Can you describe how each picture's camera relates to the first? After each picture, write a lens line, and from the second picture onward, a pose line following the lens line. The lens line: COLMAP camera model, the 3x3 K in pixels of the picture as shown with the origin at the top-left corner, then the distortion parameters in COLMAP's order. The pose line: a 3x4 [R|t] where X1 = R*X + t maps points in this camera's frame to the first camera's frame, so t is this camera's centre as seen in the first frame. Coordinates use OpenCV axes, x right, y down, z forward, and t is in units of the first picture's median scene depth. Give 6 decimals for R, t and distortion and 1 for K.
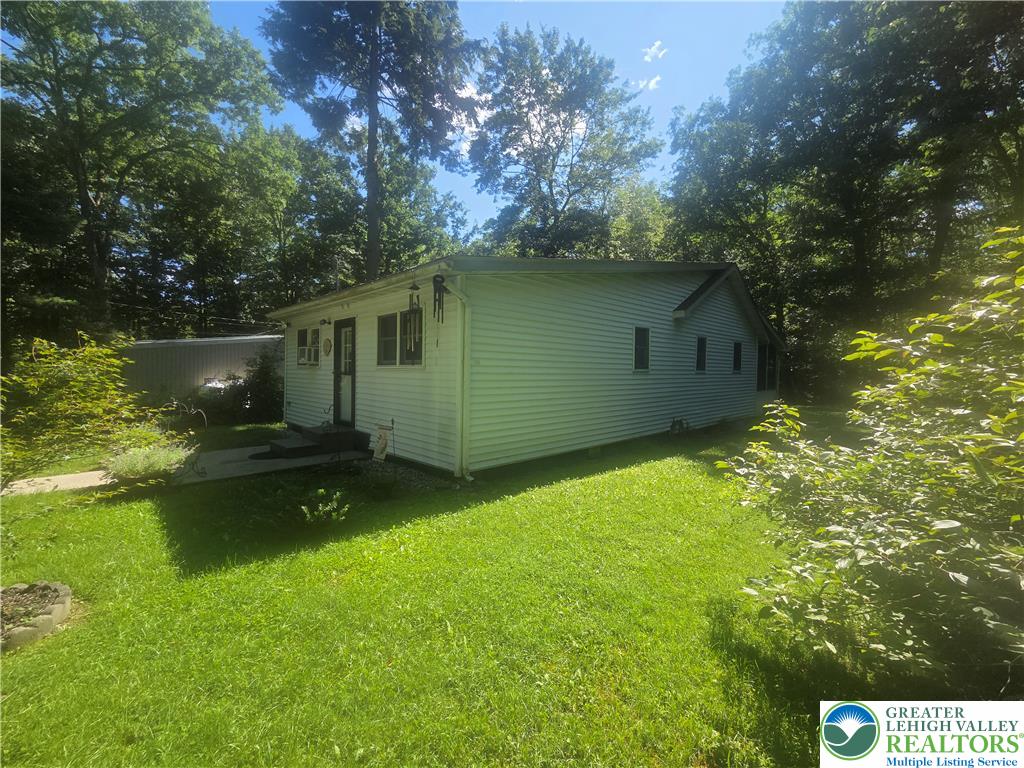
lens RADIAL K [[420.7, 0, 519.4], [0, 420.7, 379.7], [0, 0, 1]] dist [0.001970, 0.000154]
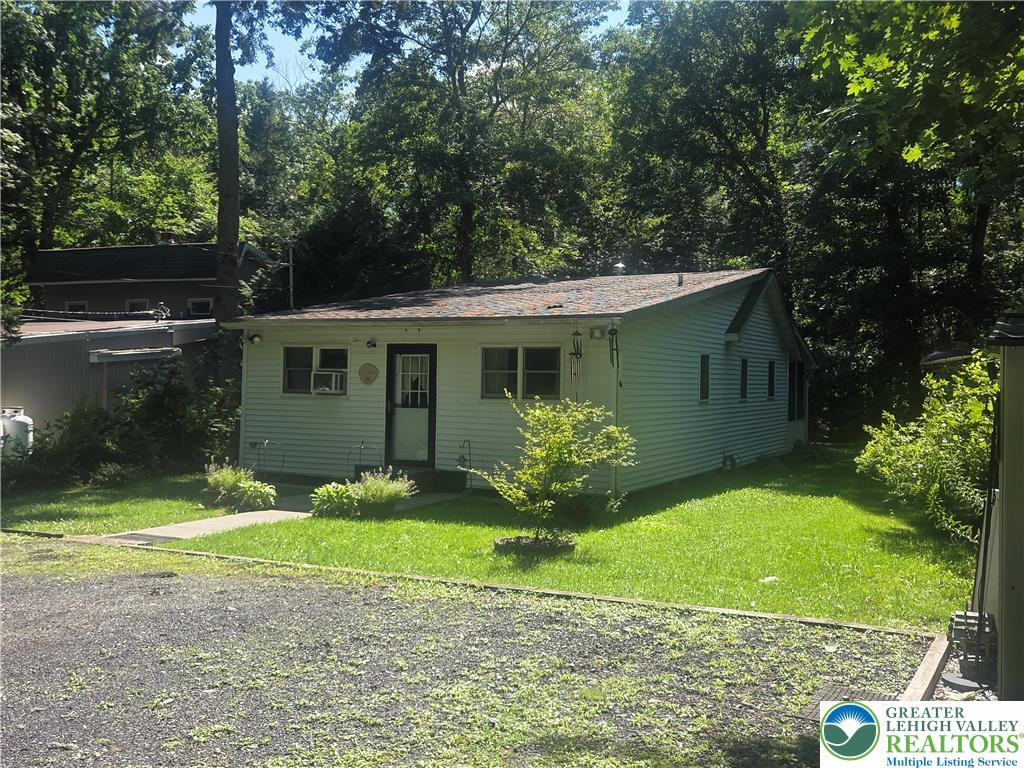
lens RADIAL K [[977.3, 0, 512.0], [0, 977.3, 384.0], [0, 0, 1]] dist [0.070682, -0.001844]
pose [[0.950100, 0.002795, 0.311934, -0.543194], [0.001093, 0.999924, -0.012289, -0.022620], [-0.311944, 0.012016, 0.950024, -0.639465]]
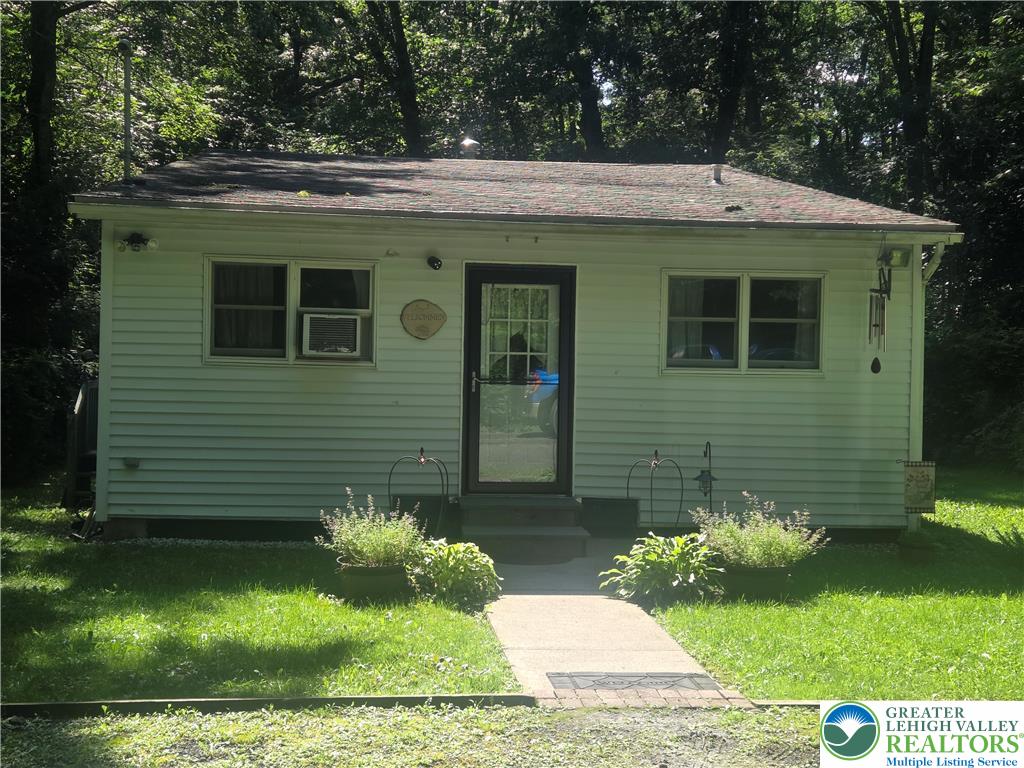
lens RADIAL K [[1582.0, 0, 512.0], [0, 1582.0, 384.0], [0, 0, 1]] dist [0.152175, -0.001166]
pose [[0.647088, -0.021988, 0.762098, -1.128514], [-0.001240, 0.999552, 0.029892, -0.041035], [-0.762414, -0.020288, 0.646772, -0.088315]]
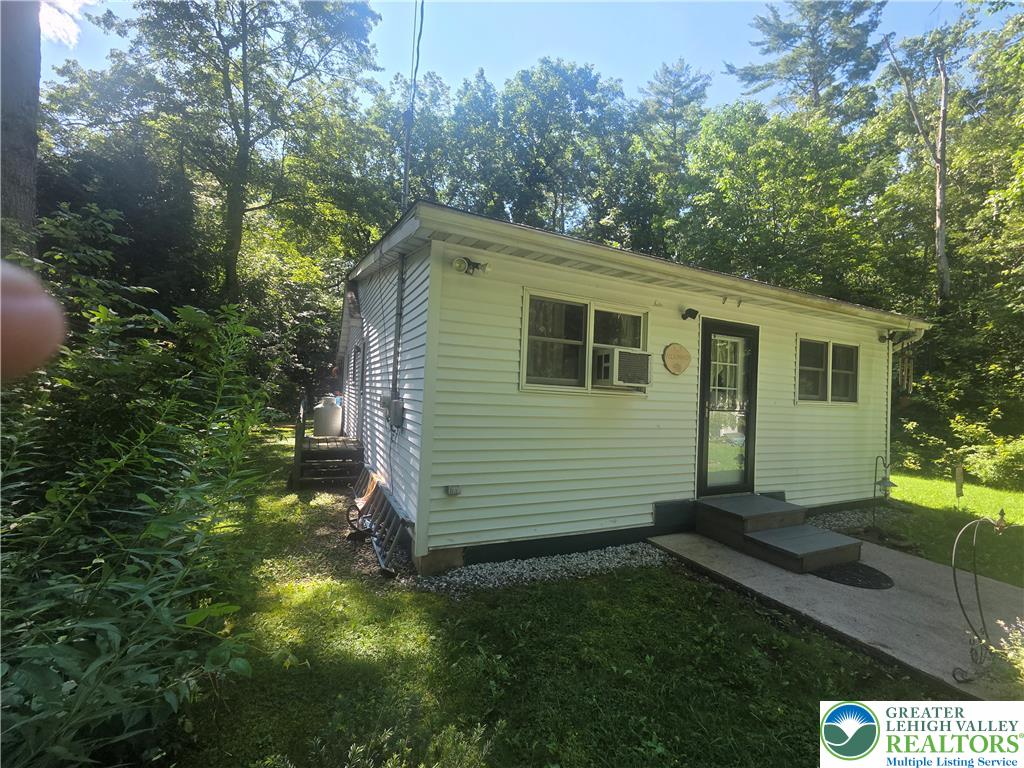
lens RADIAL K [[415.7, 0, 512.0], [0, 415.7, 384.0], [0, 0, 1]] dist [-0.001131, -0.000482]
pose [[0.341624, 0.013713, 0.939737, -0.707221], [-0.030121, 0.999540, -0.003635, -0.025438], [-0.939354, -0.027063, 0.341880, 0.696862]]
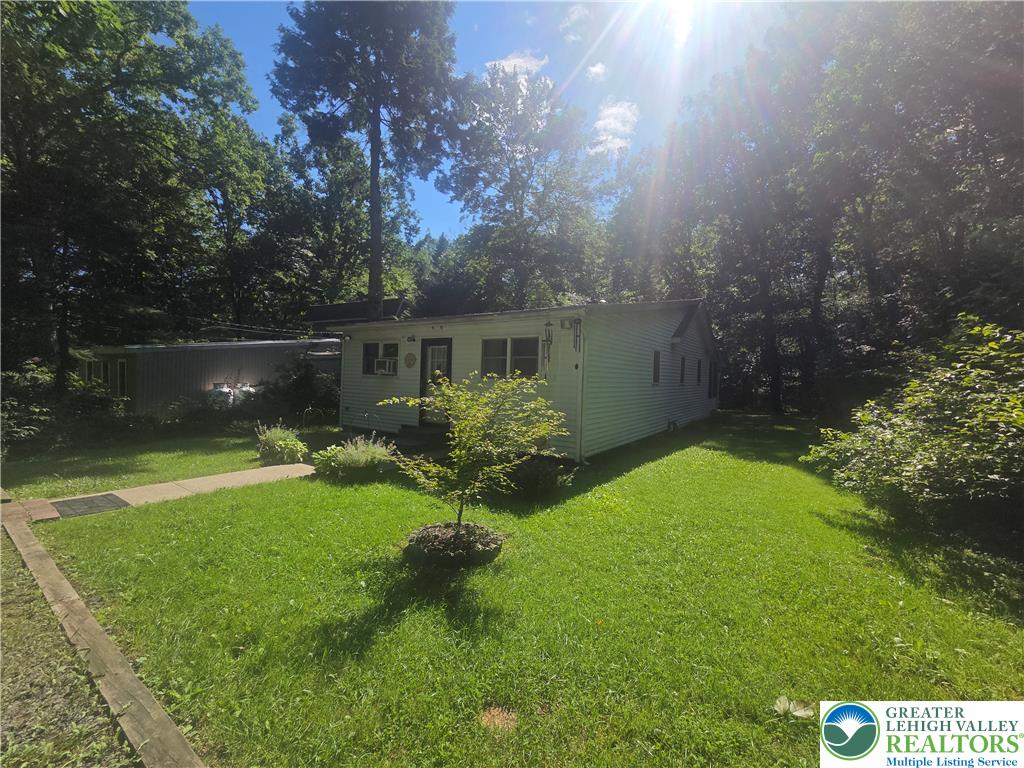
lens RADIAL K [[417.2, 0, 514.3], [0, 417.2, 383.1], [0, 0, 1]] dist [-0.000365, -0.000023]
pose [[0.982075, 0.012162, 0.188096, -0.267689], [-0.012252, 0.999925, -0.000685, -0.011509], [-0.188090, -0.001631, 0.982150, -0.137026]]
